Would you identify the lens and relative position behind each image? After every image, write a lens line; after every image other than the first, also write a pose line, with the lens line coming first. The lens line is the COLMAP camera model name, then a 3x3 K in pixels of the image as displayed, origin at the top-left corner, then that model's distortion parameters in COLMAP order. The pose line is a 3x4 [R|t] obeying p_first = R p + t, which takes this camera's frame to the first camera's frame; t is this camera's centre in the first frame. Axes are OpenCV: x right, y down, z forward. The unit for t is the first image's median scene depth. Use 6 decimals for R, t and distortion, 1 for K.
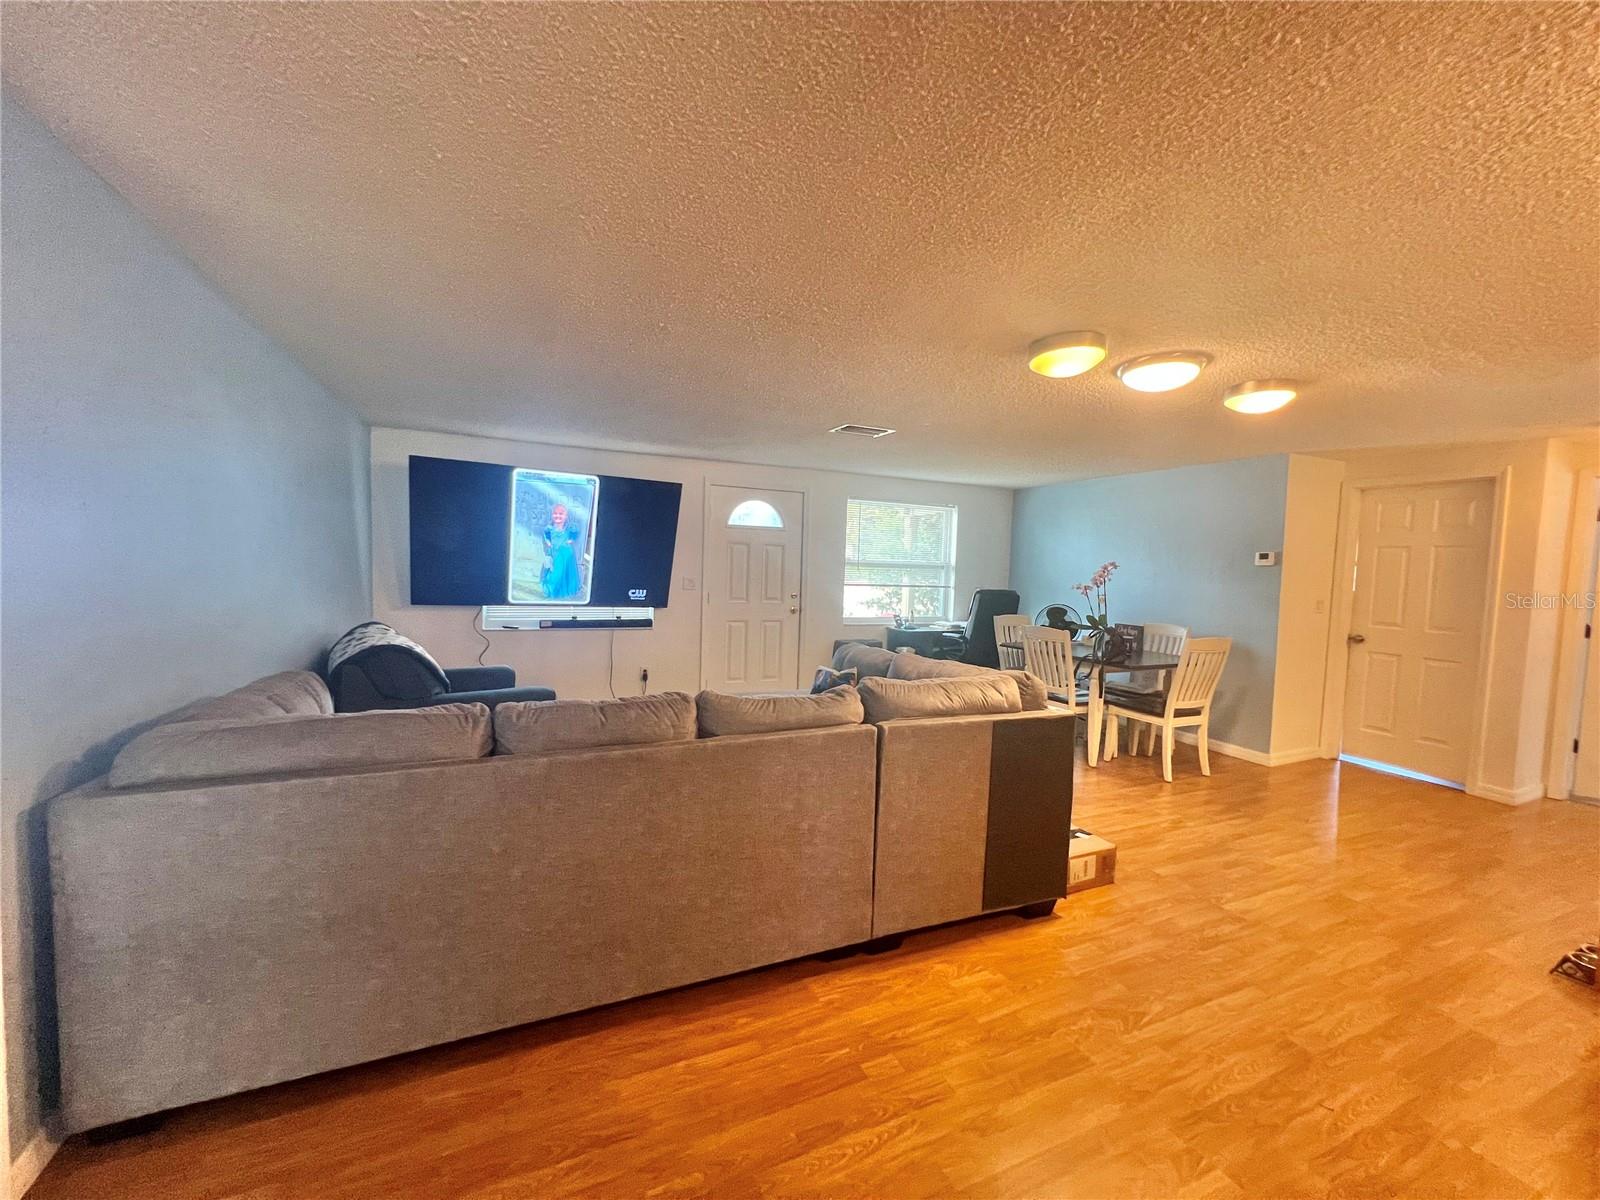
lens RADIAL K [[678.1, 0, 800.4], [0, 678.1, 612.7], [0, 0, 1]] dist [0.011891, 0.000403]
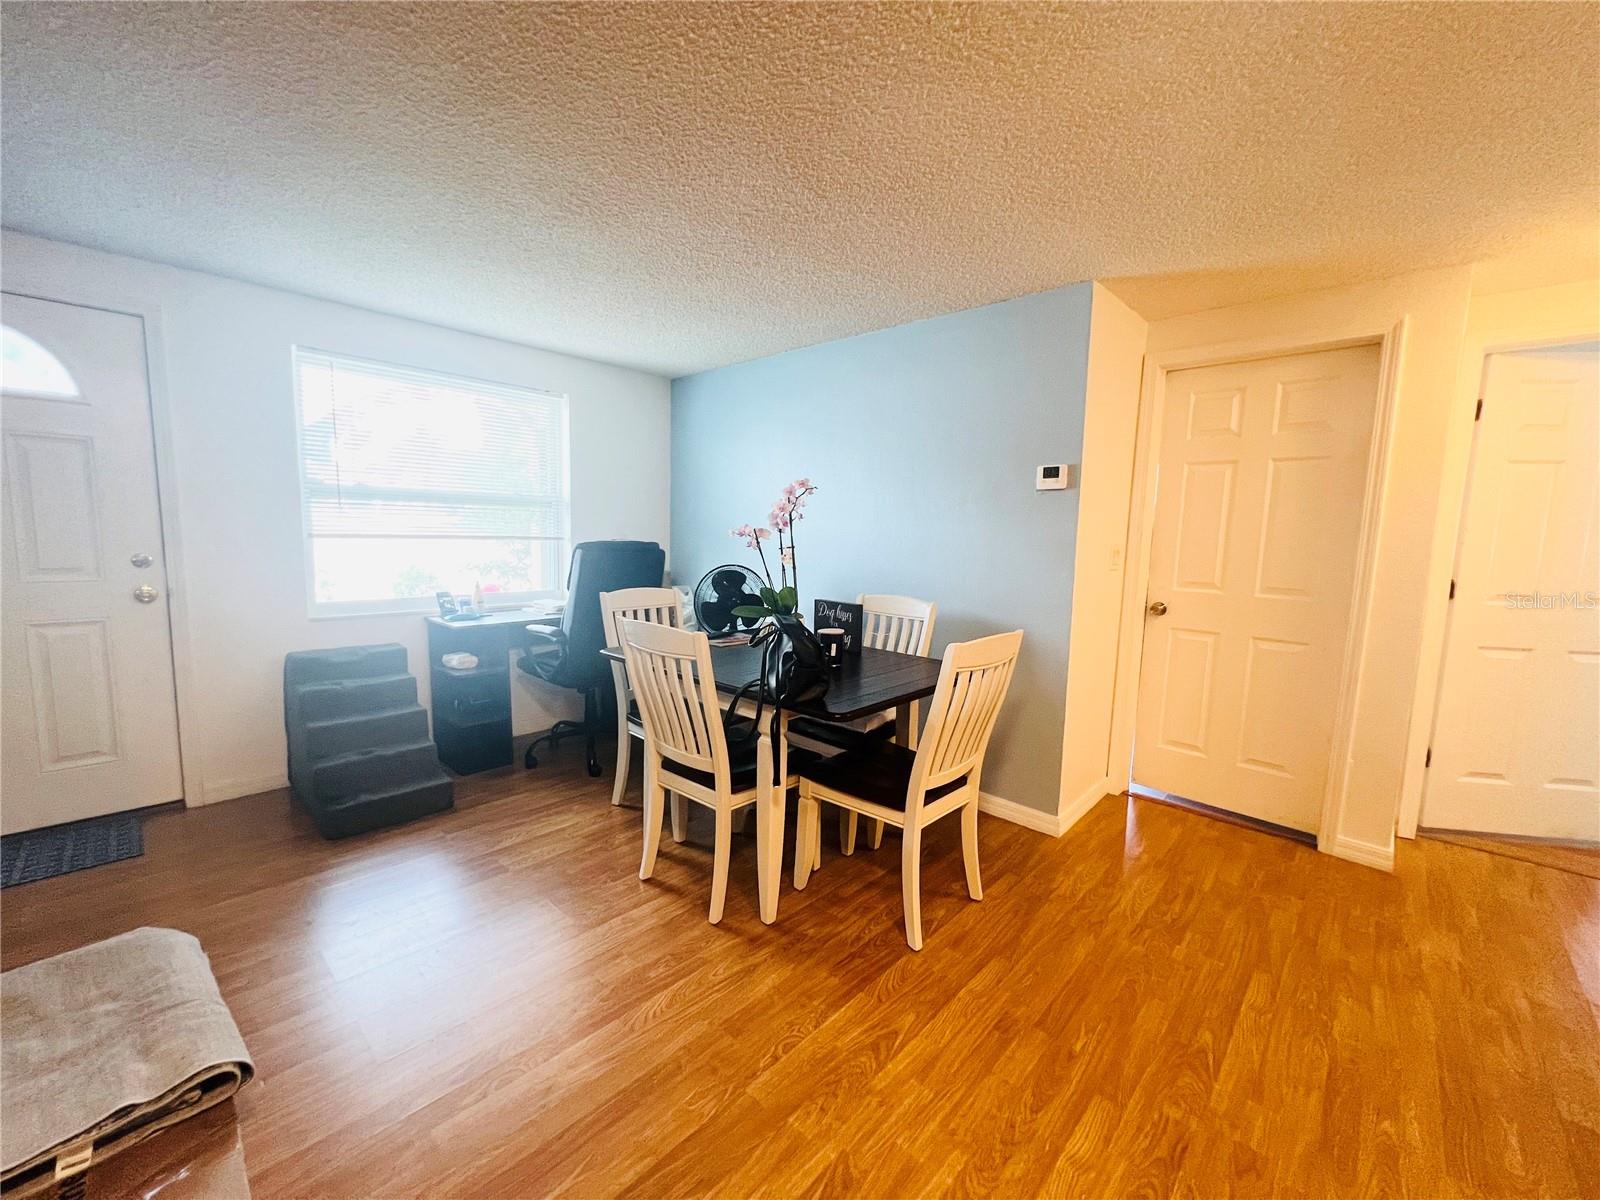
lens RADIAL K [[636.2, 0, 798.2], [0, 636.2, 606.2], [0, 0, 1]] dist [0.000518, -0.000271]
pose [[0.934328, -0.048366, 0.353117, 0.296975], [0.028412, 0.997704, 0.061477, -0.011339], [-0.355279, -0.047407, 0.933557, 0.581863]]
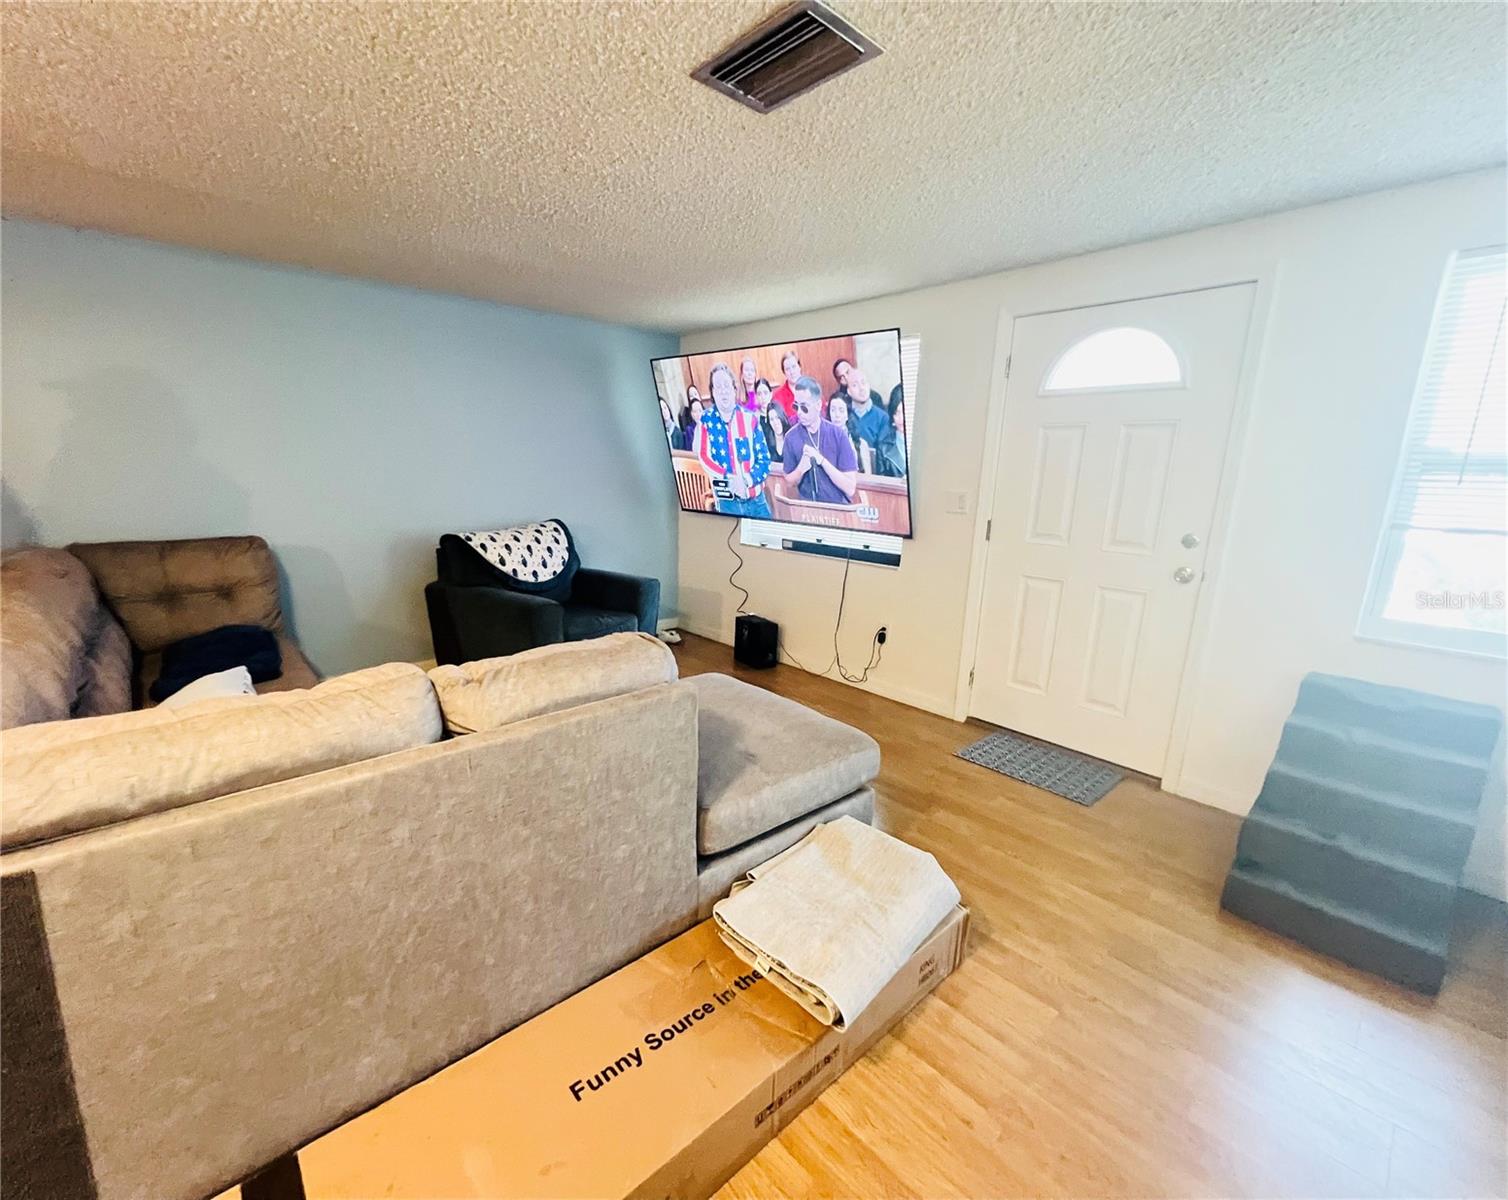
lens RADIAL K [[630.8, 0, 748.6], [0, 630.8, 609.2], [0, 0, 1]] dist [0.000180, -0.000093]
pose [[0.274251, 0.182718, -0.944140, 0.377320], [-0.093963, 0.982177, 0.162786, -0.026887], [0.957057, 0.044070, 0.286532, 0.760870]]
